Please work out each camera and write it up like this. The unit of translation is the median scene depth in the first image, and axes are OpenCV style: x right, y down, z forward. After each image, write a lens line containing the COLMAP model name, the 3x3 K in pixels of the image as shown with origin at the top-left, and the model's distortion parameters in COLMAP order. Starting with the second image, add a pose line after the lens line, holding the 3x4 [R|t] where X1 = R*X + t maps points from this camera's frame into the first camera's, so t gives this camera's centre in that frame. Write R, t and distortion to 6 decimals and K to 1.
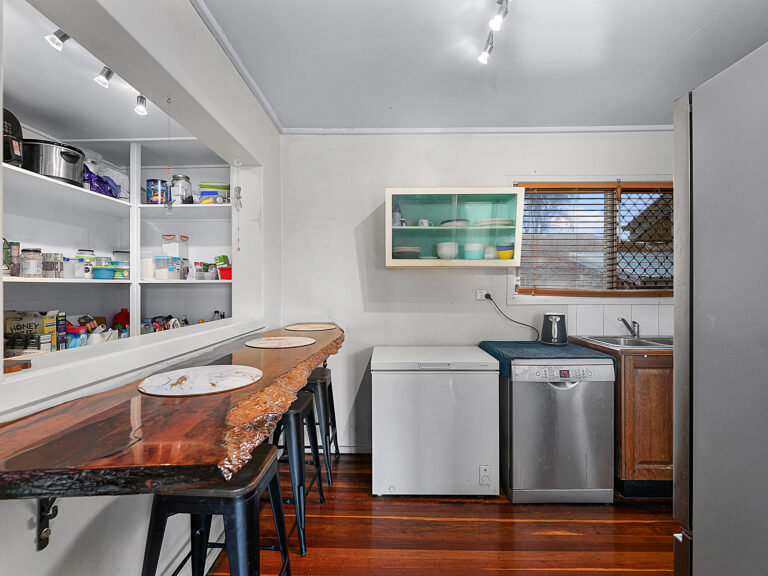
lens RADIAL K [[353.5, 0, 380.0], [0, 353.5, 289.4], [0, 0, 1]] dist [-0.005111, -0.001101]
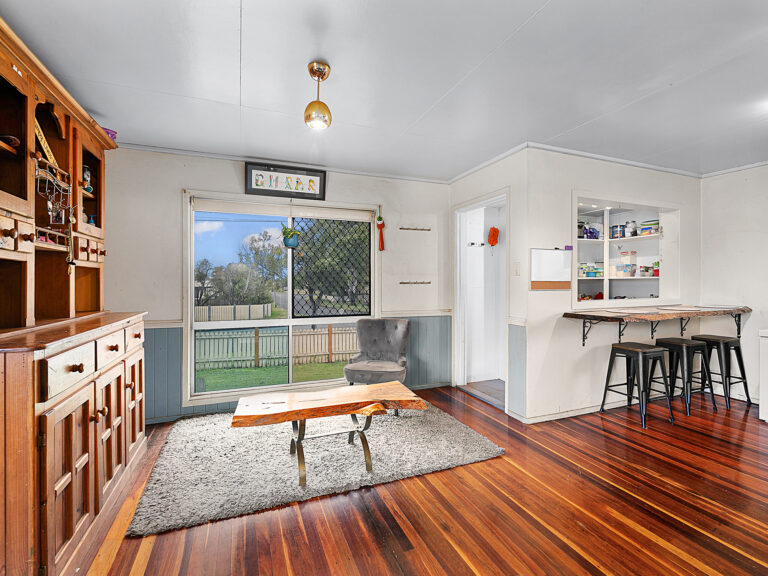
lens RADIAL K [[353.5, 0, 379.4], [0, 353.5, 283.5], [0, 0, 1]] dist [-0.005111, -0.001101]
pose [[0.383843, 0.004364, -0.923388, 0.641312], [-0.001146, 0.999990, 0.004250, 0.001352], [0.923398, -0.000573, 0.383844, -0.930914]]
